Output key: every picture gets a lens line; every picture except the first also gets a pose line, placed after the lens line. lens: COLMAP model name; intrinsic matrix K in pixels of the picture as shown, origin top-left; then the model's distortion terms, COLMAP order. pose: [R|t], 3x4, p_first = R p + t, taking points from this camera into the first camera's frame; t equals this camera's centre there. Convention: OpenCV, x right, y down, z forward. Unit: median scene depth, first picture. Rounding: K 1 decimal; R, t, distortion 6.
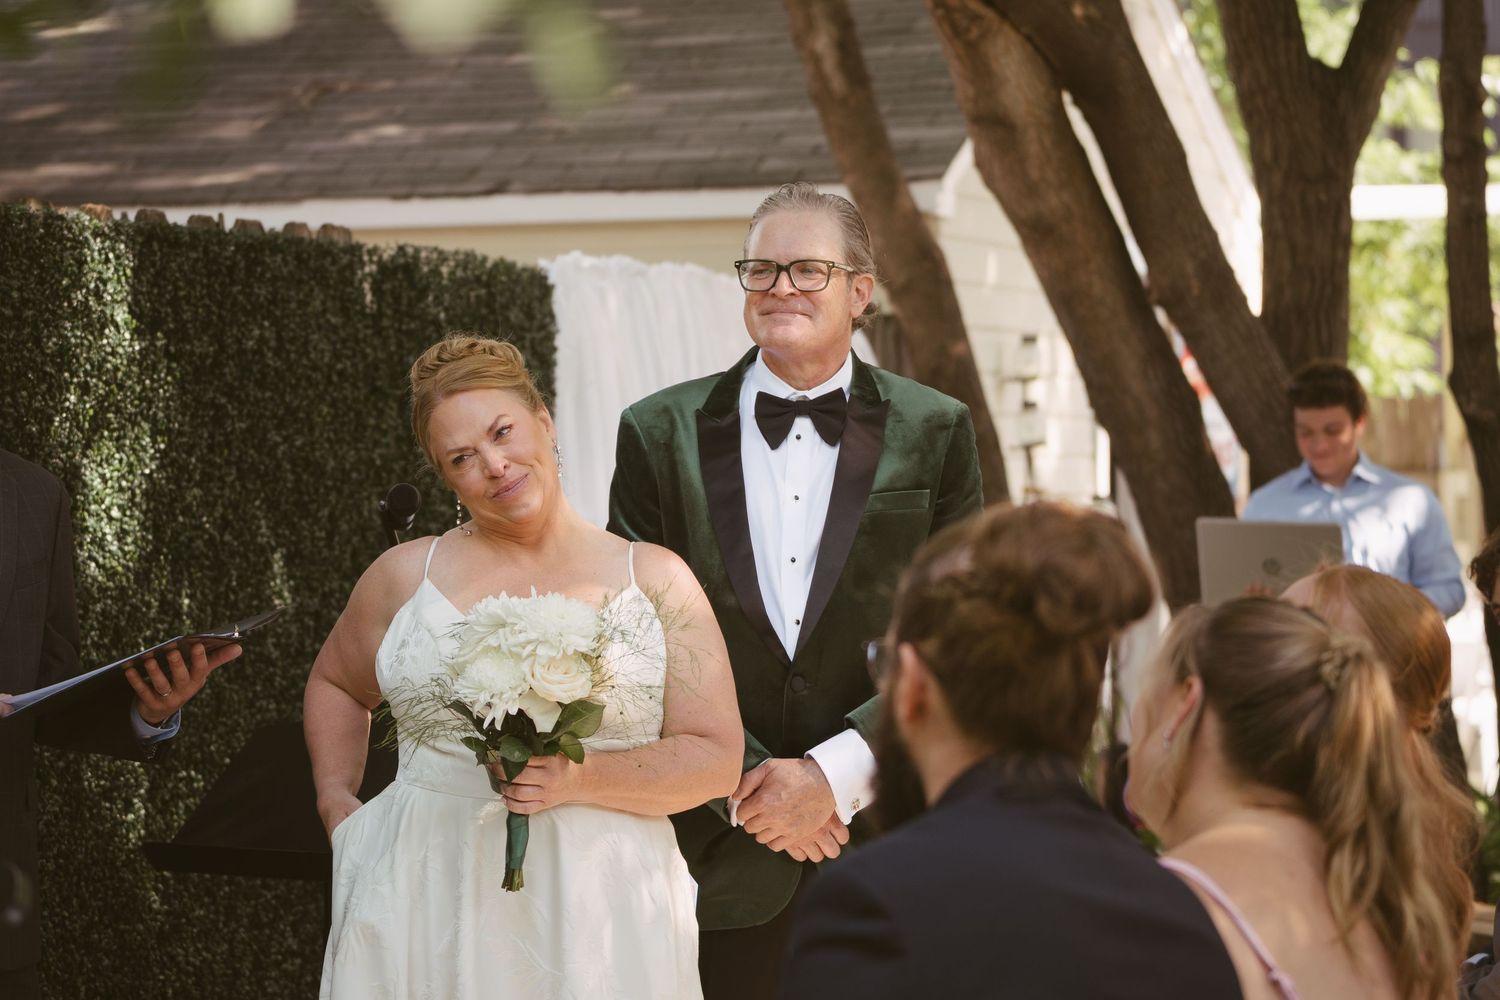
lens RADIAL K [[4293.0, 0, 748.9], [0, 4293.0, 497.4], [0, 0, 1]] dist [-0.062368, 0.000000]
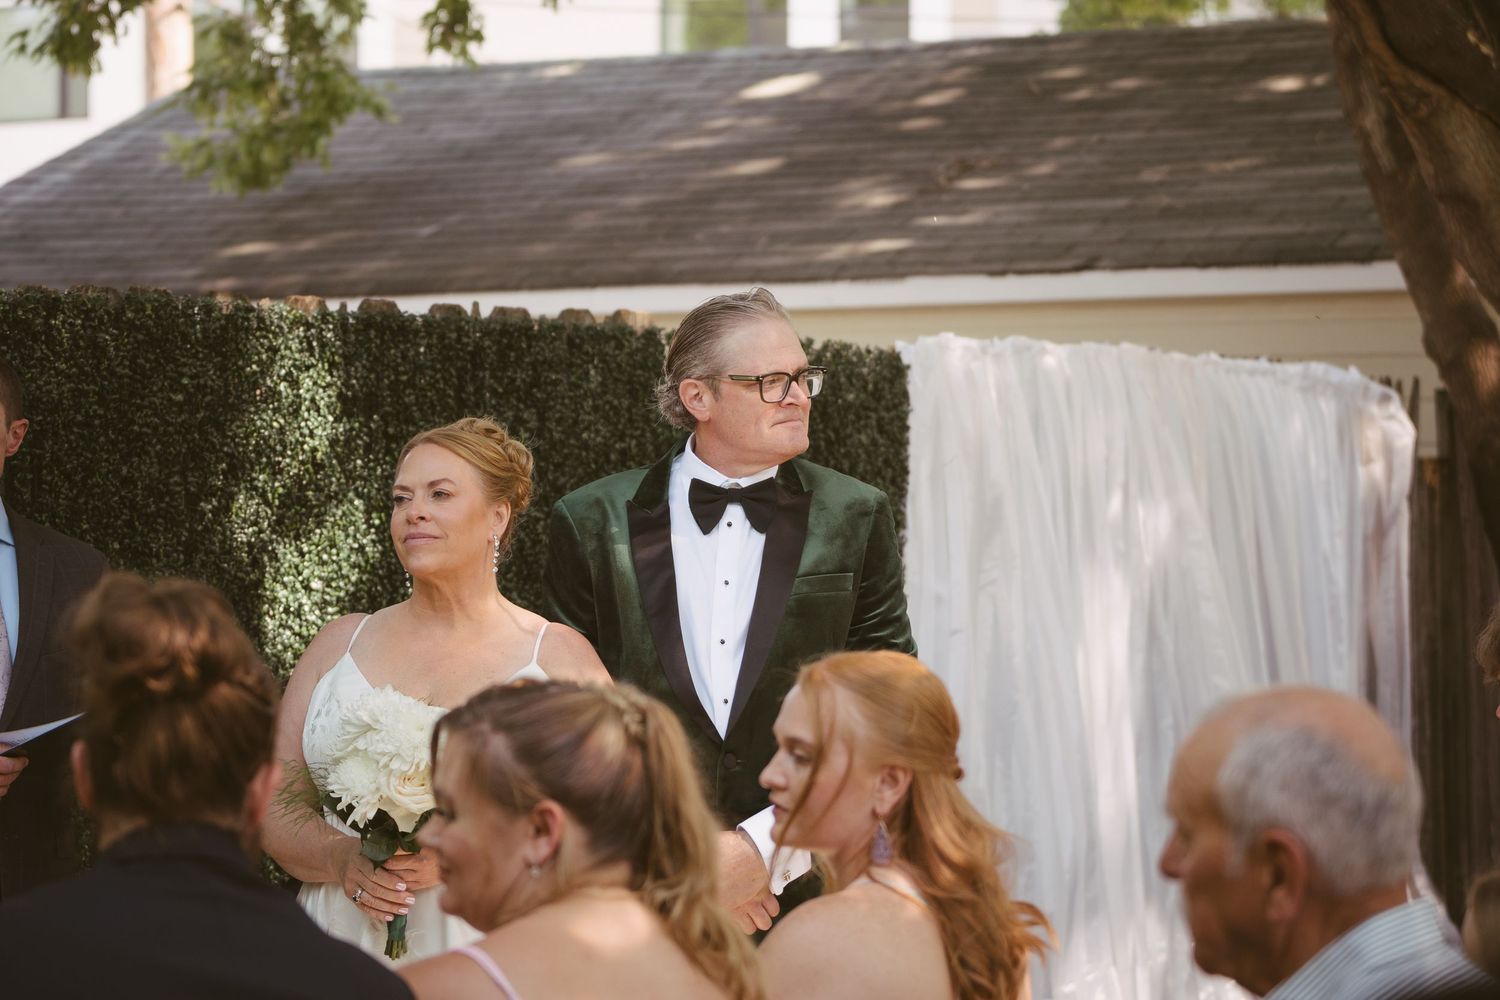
lens RADIAL K [[4293.0, 0, 745.7], [0, 4293.0, 495.3], [0, 0, 1]] dist [-0.062368, 0.000000]
pose [[0.965381, 0.007955, -0.260721, 0.234543], [-0.011693, 0.999850, -0.012791, -0.006094], [0.260580, 0.015397, 0.965329, -0.004899]]
